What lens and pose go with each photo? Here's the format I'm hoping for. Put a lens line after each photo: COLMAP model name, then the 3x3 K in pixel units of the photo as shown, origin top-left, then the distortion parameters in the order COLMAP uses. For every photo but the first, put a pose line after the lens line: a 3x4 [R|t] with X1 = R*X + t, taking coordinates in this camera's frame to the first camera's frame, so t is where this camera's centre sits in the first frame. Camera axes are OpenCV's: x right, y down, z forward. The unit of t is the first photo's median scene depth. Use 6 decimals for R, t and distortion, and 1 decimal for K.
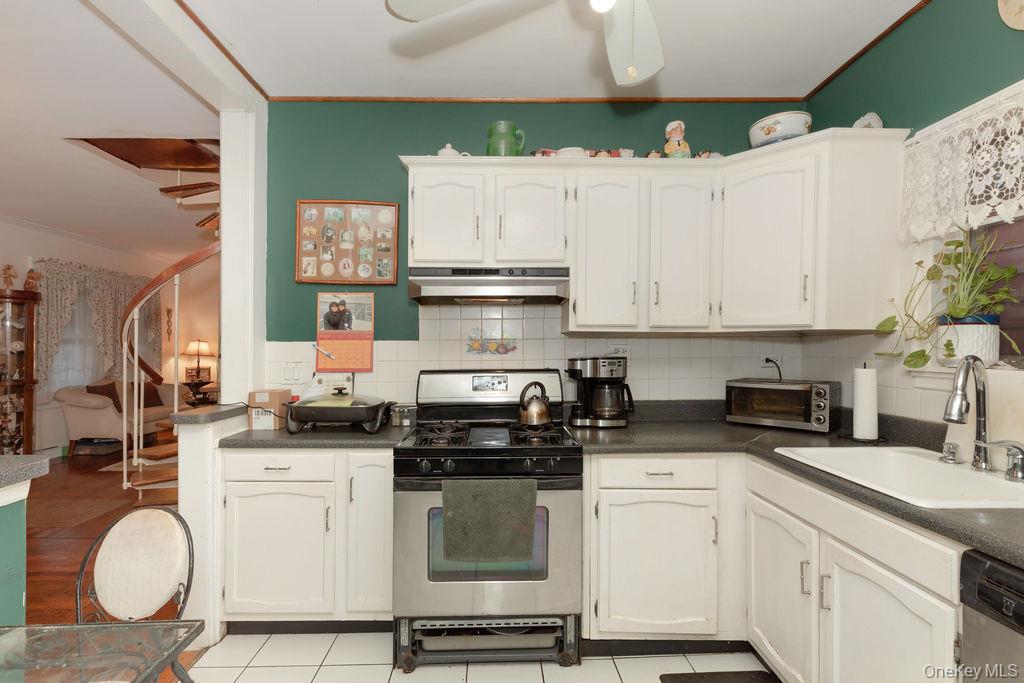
lens RADIAL K [[475.9, 0, 512.0], [0, 475.9, 341.5], [0, 0, 1]] dist [0.009412, -0.000081]
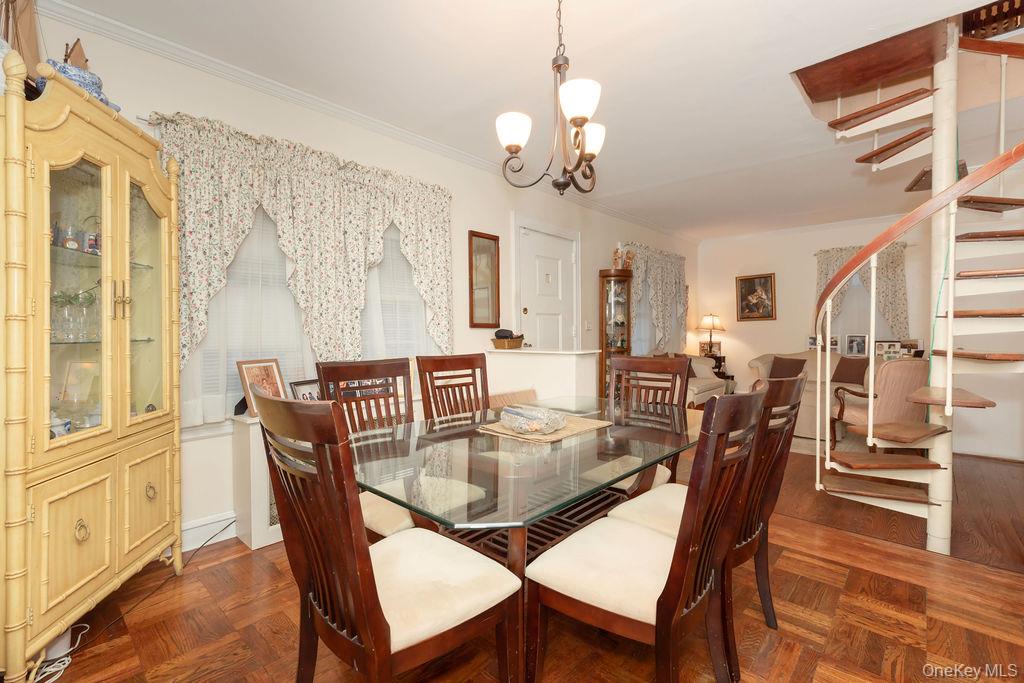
lens RADIAL K [[471.4, 0, 517.3], [0, 471.4, 330.7], [0, 0, 1]] dist [0.016909, -0.000479]
pose [[0.721692, -0.005270, -0.692194, -0.861555], [0.013437, 0.999889, 0.006397, 0.062370], [0.692084, -0.013918, 0.721683, -0.005220]]
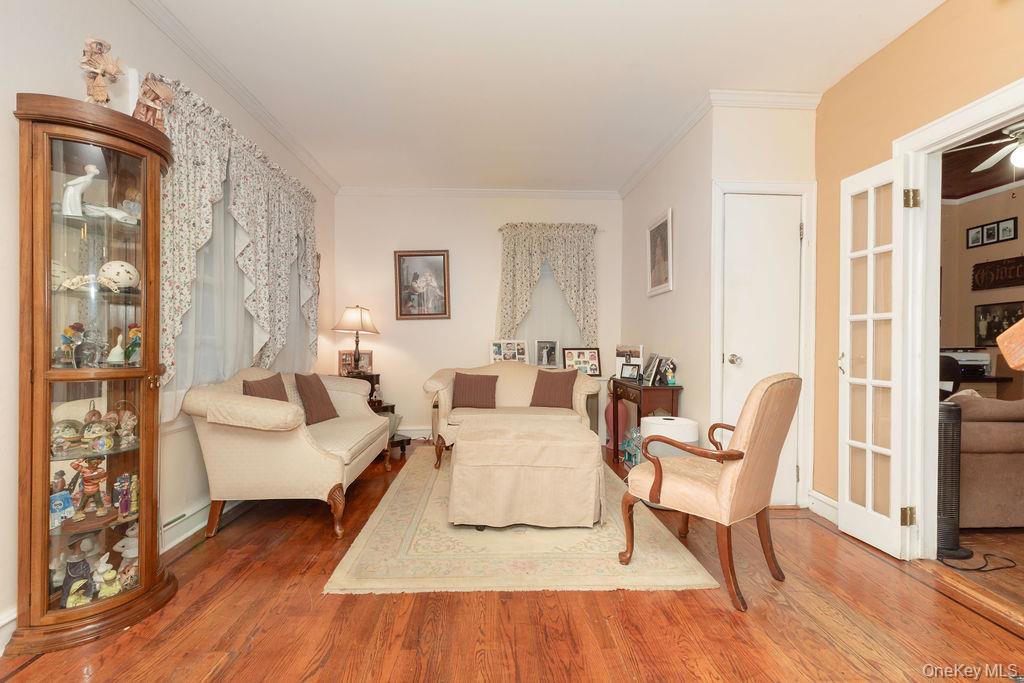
lens RADIAL K [[464.8, 0, 514.6], [0, 464.8, 342.5], [0, 0, 1]] dist [0.002241, -0.000167]
pose [[0.999998, 0.000788, -0.002088, -1.492625], [-0.000770, 0.999963, 0.008533, 0.124186], [0.002095, -0.008531, 0.999961, 1.320587]]
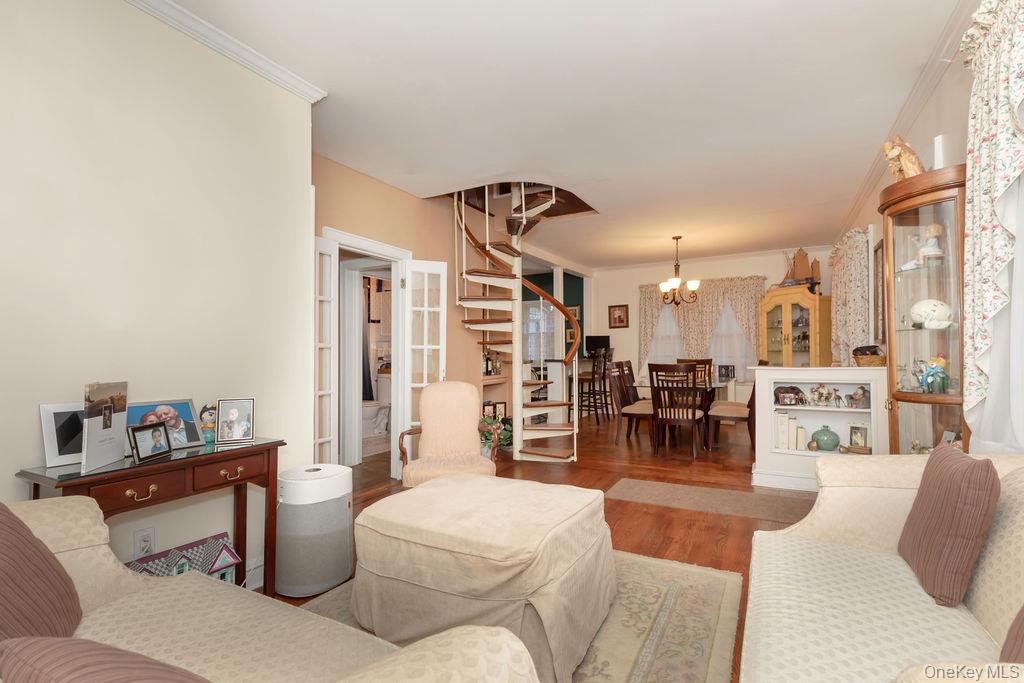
lens RADIAL K [[475.9, 0, 512.0], [0, 475.9, 341.5], [0, 0, 1]] dist [0.009412, -0.000081]
pose [[-0.857490, 0.015099, 0.514280, -1.957305], [-0.000583, 0.999540, -0.030318, 0.111331], [-0.514501, -0.026297, -0.857087, 3.343074]]
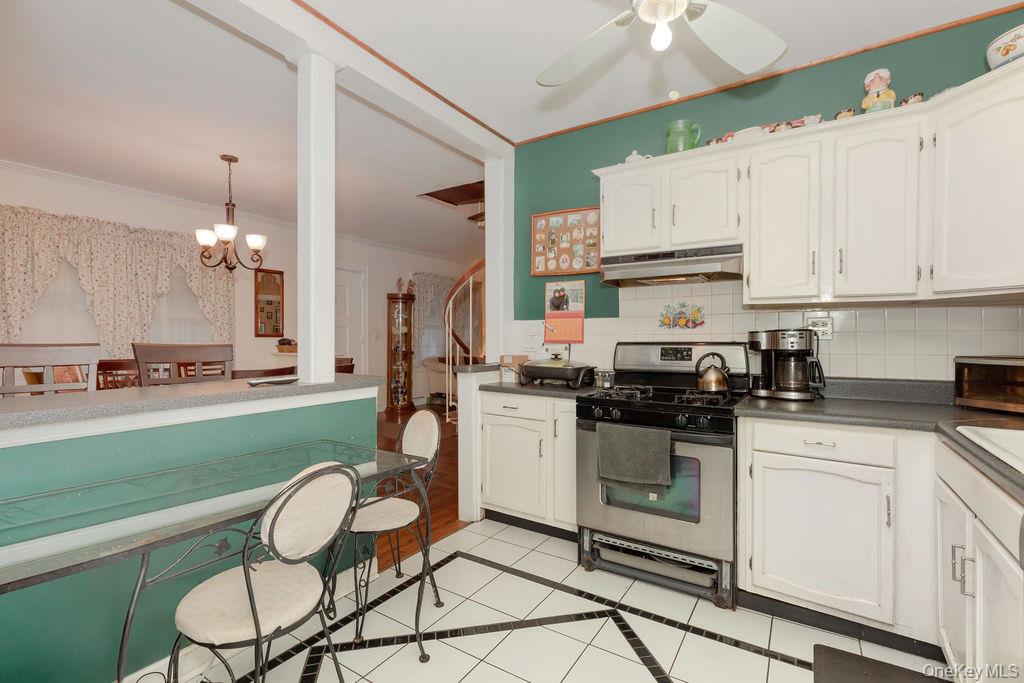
lens RADIAL K [[471.4, 0, 517.3], [0, 471.4, 330.7], [0, 0, 1]] dist [0.016909, -0.000479]
pose [[0.828982, -0.003164, -0.559267, 0.276966], [0.002516, 0.999995, -0.001928, 0.034967], [0.559270, 0.000192, 0.828985, -0.138073]]
